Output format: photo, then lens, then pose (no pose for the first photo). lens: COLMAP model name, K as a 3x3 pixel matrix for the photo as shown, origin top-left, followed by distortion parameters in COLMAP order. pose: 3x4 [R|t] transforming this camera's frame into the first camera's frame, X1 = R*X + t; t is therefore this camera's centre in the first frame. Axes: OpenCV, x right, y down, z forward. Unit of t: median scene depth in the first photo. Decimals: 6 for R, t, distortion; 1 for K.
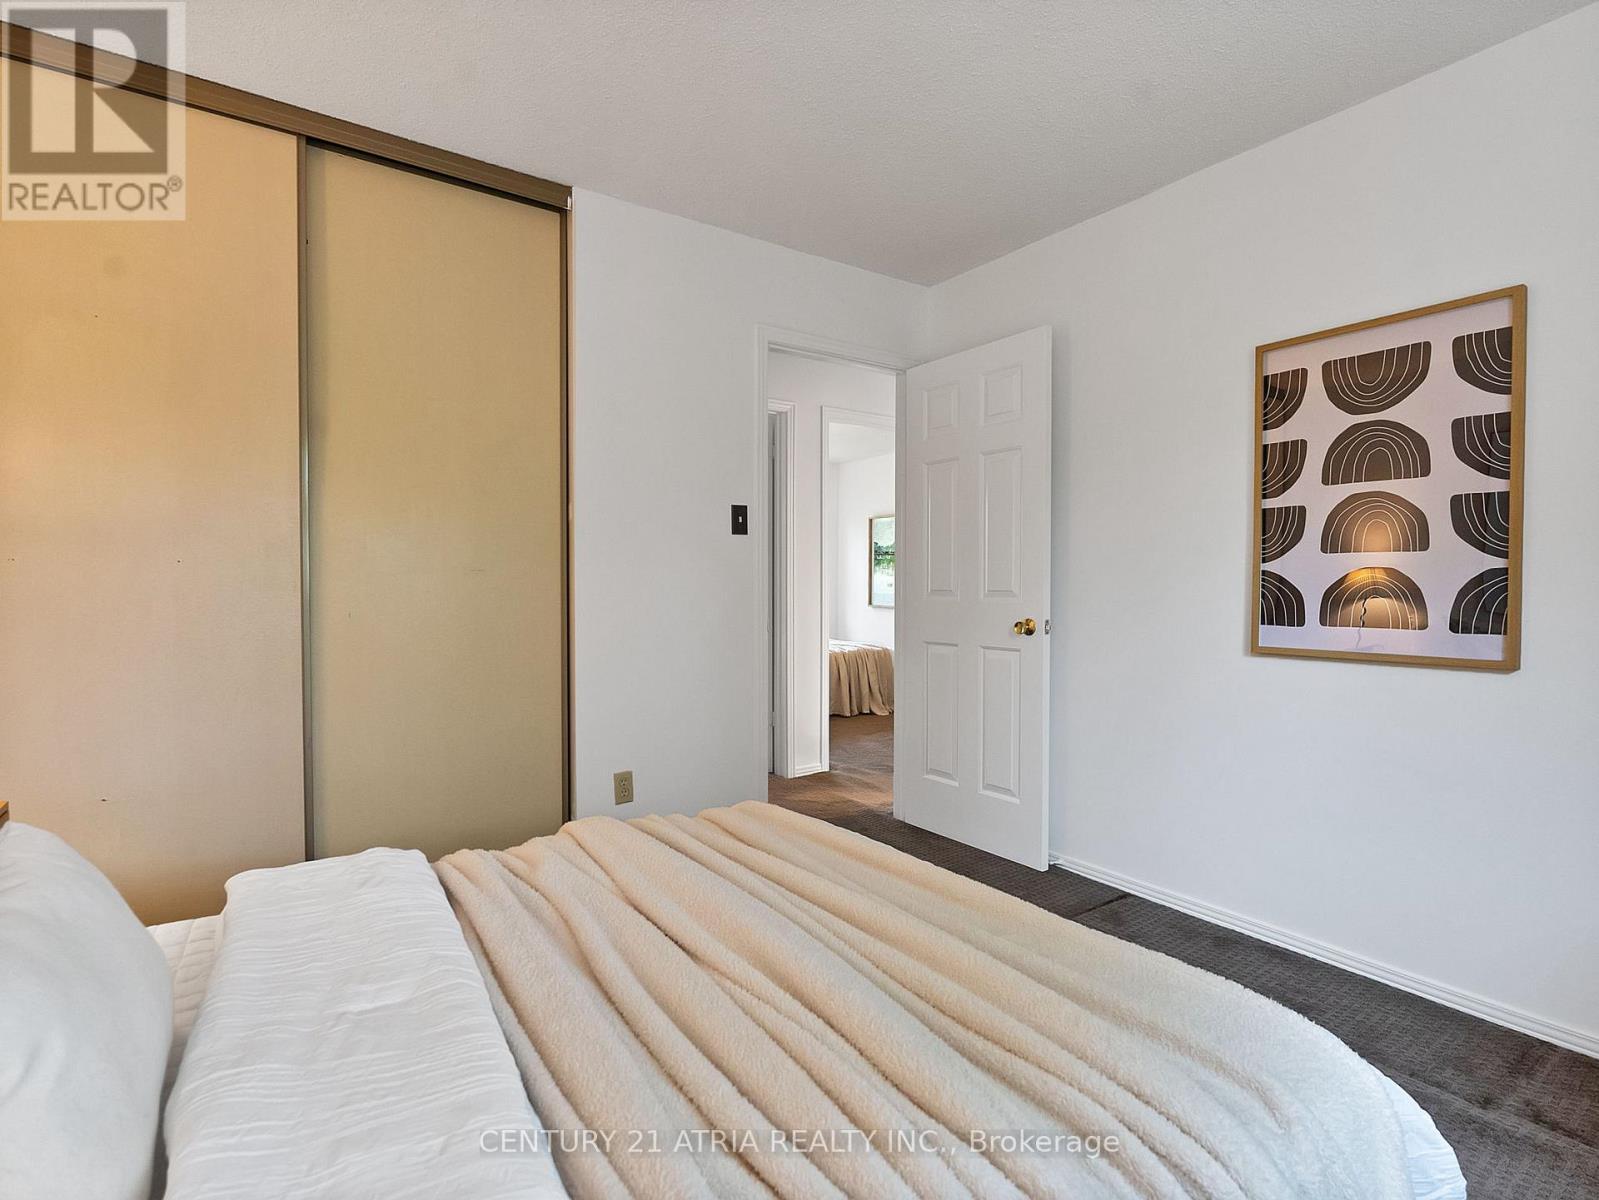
lens RADIAL K [[815.1, 0, 795.2], [0, 815.1, 597.6], [0, 0, 1]] dist [-0.000540, -0.000423]
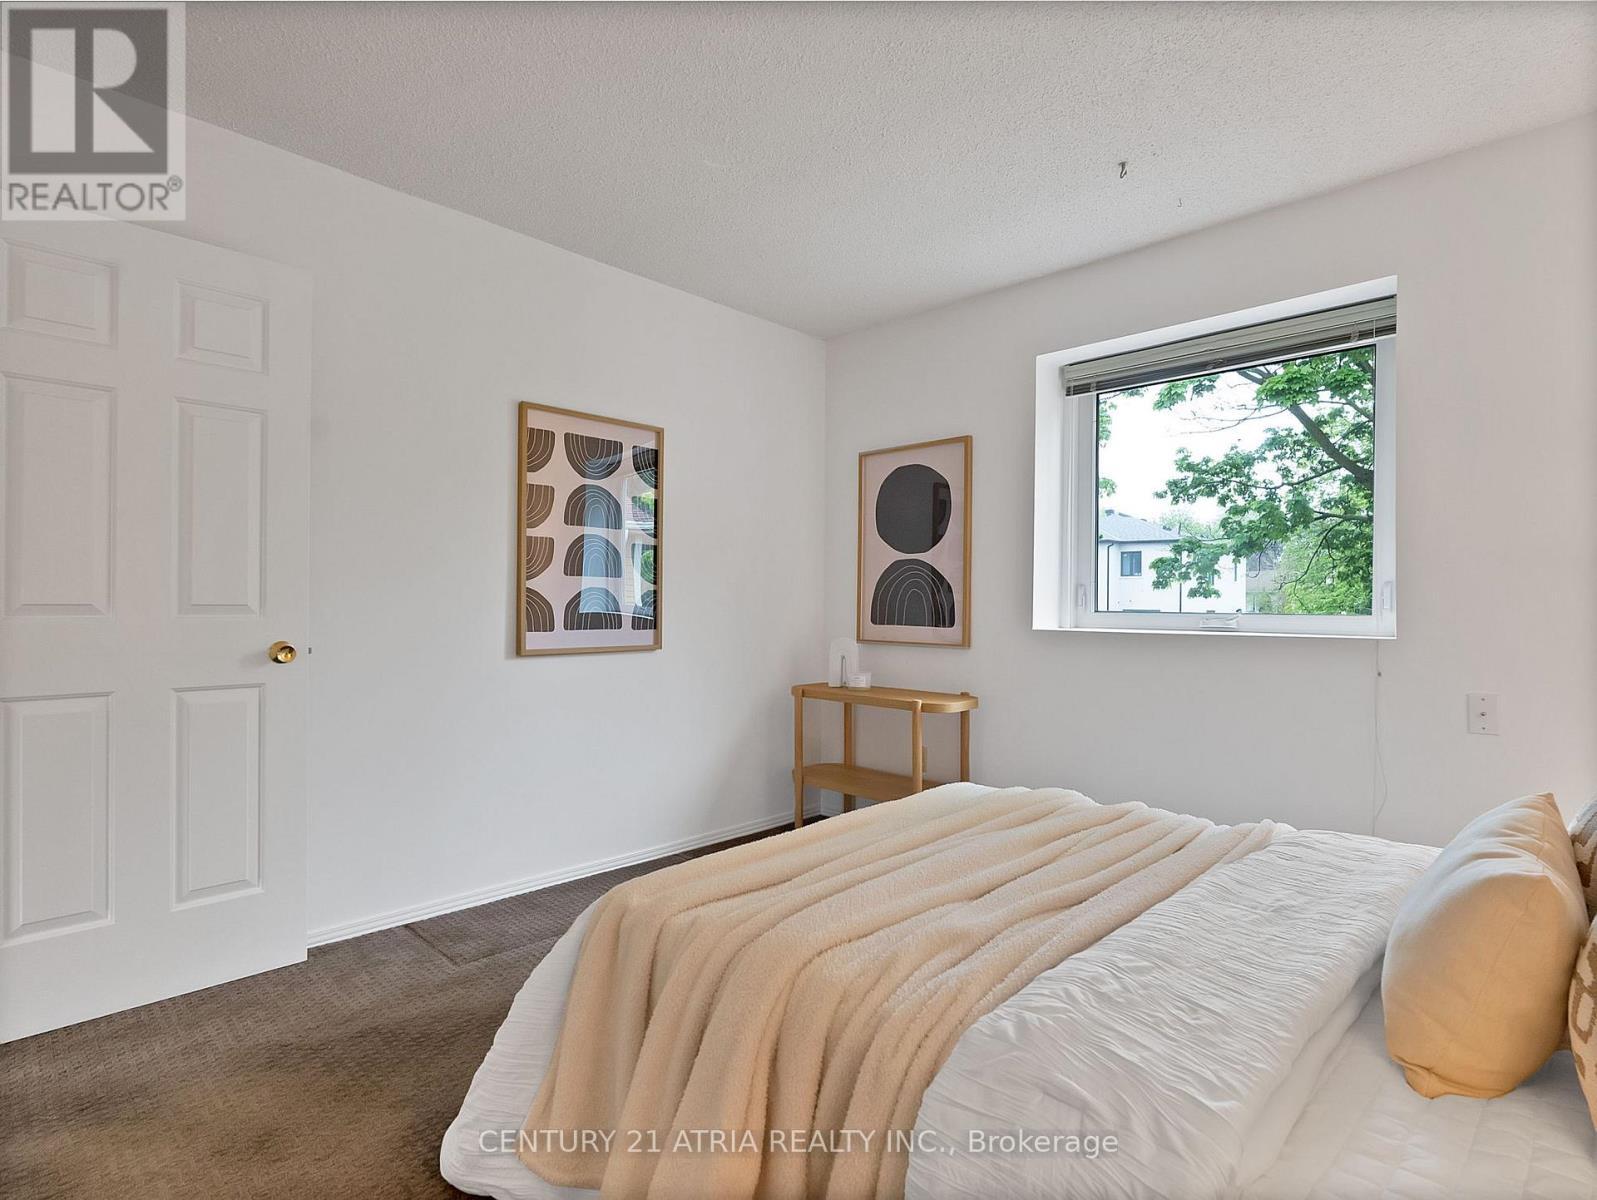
lens RADIAL K [[814.0, 0, 797.4], [0, 814.0, 601.1], [0, 0, 1]] dist [-0.000540, -0.000423]
pose [[-0.200863, -0.004525, 0.979609, -0.724709], [0.001951, 0.999986, 0.005019, -0.018626], [-0.979617, 0.002919, -0.200851, 0.888815]]
